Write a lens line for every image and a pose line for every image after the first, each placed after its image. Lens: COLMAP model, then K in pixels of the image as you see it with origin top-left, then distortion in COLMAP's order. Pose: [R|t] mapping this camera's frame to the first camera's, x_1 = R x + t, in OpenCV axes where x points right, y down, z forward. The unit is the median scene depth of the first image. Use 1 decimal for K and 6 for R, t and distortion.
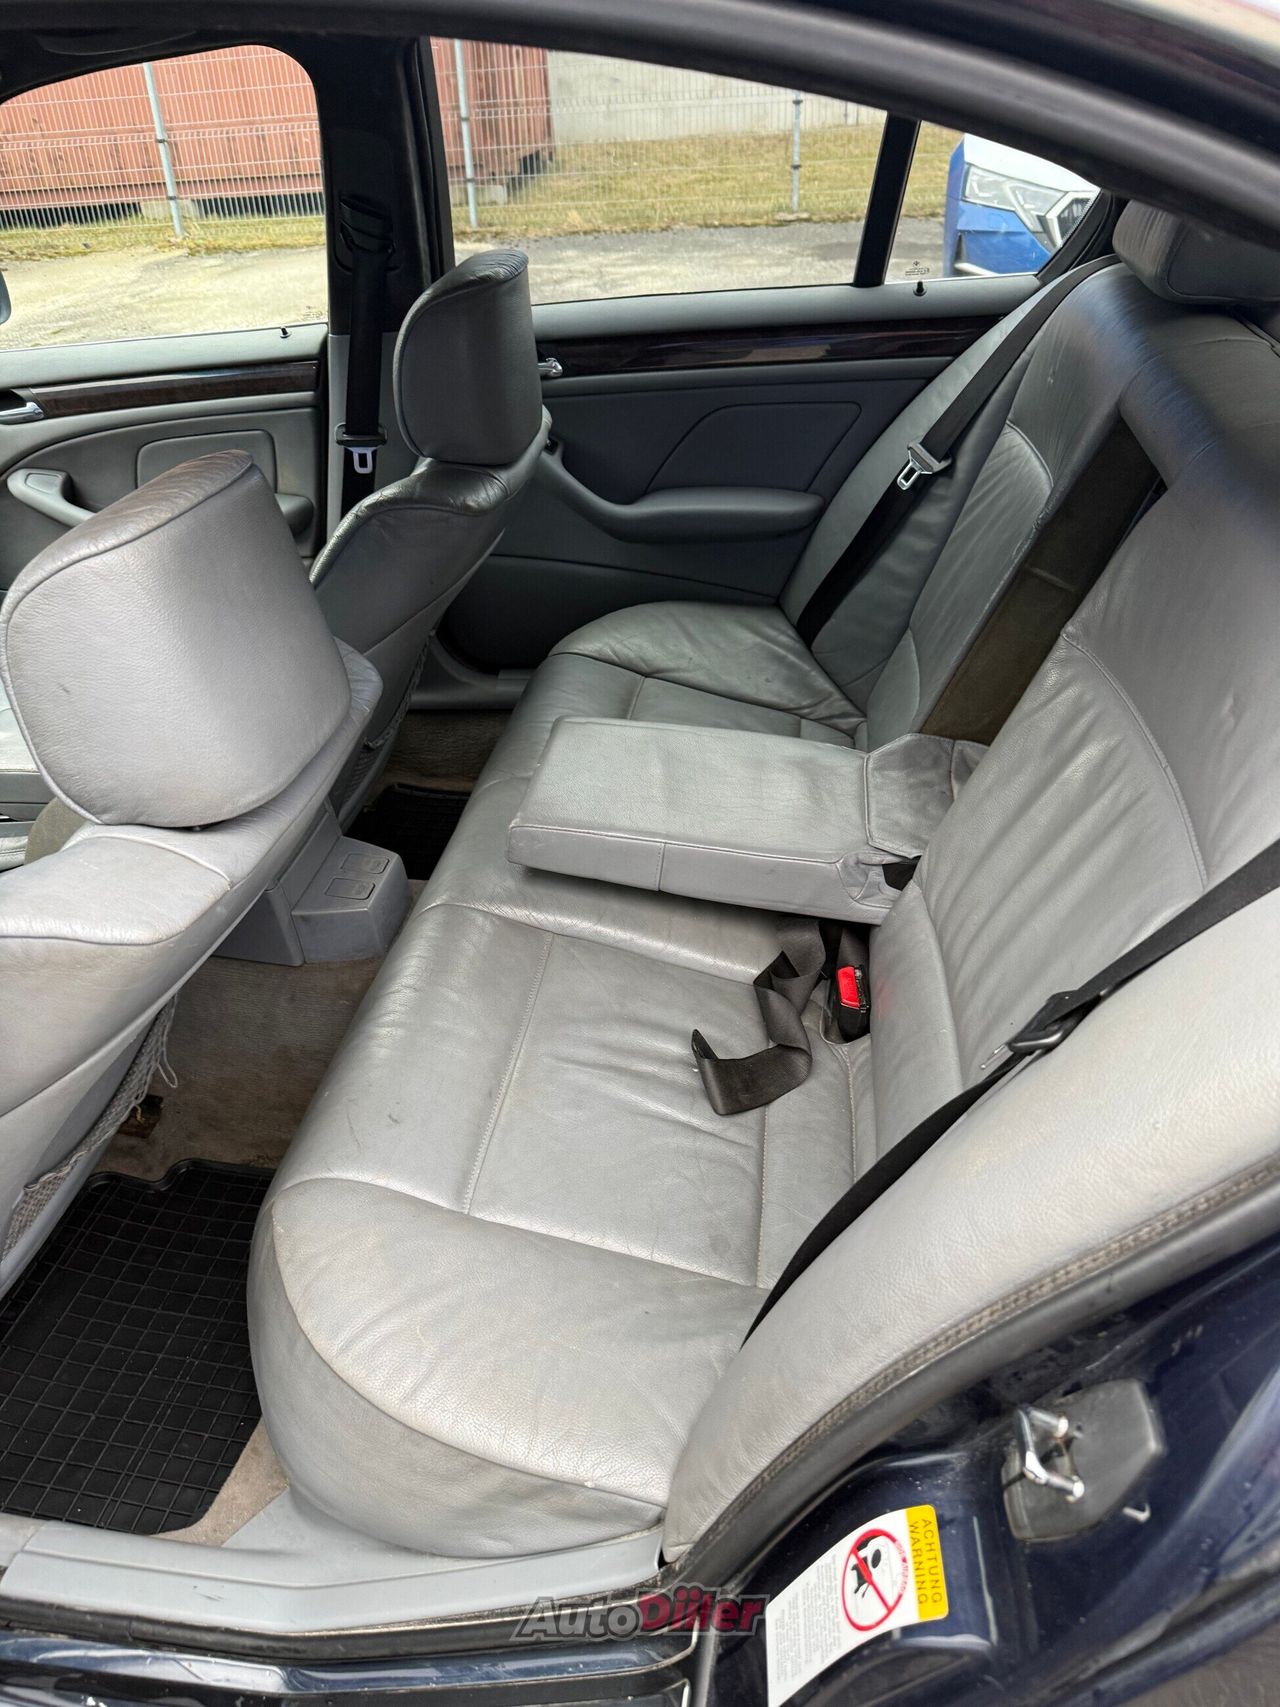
lens RADIAL K [[1212.7, 0, 643.1], [0, 1212.7, 838.6], [0, 0, 1]] dist [0.047962, -0.056715]
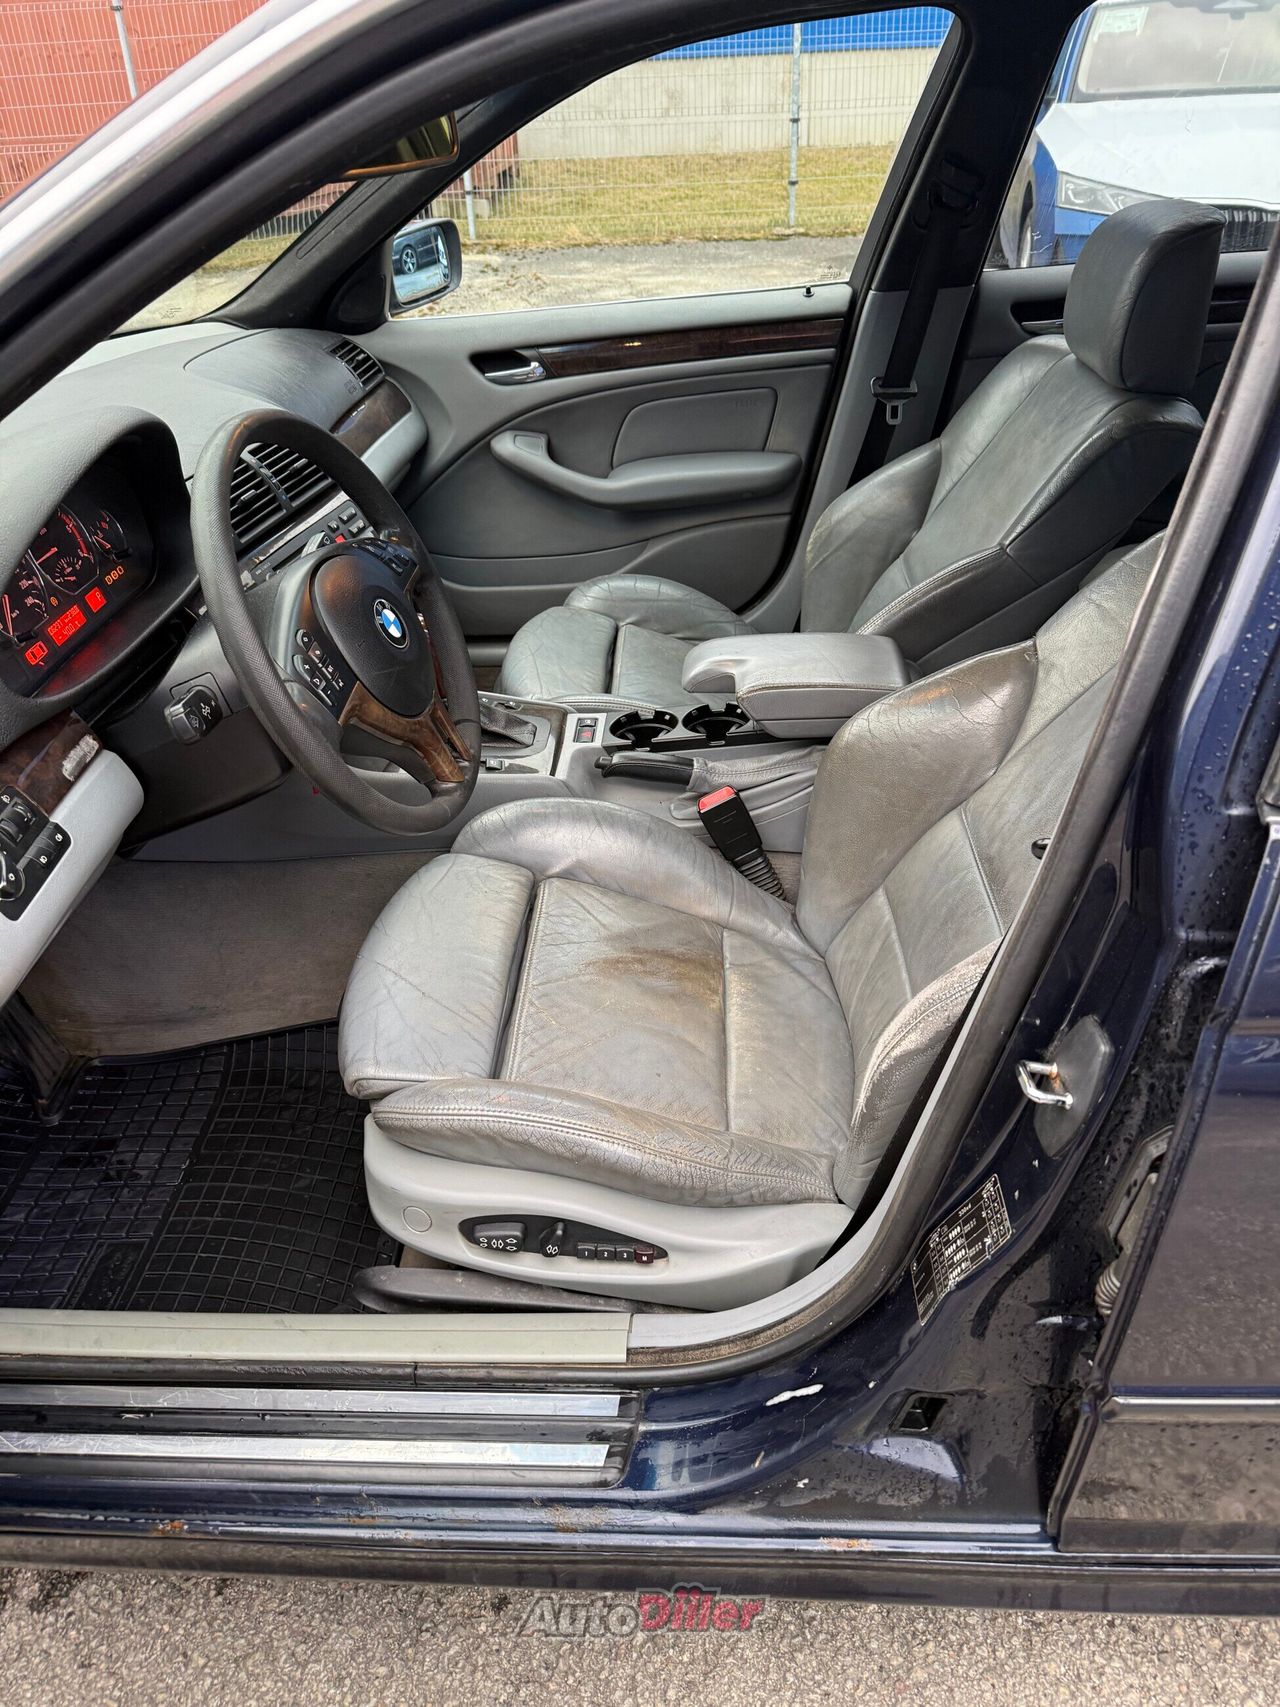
lens RADIAL K [[1212.7, 0, 661.3], [0, 1212.7, 850.9], [0, 0, 1]] dist [0.047962, -0.056715]
pose [[0.994778, -0.038792, 0.094404, -0.102067], [0.039586, 0.999195, -0.006546, 0.012585], [-0.094074, 0.010249, 0.995512, -0.004567]]
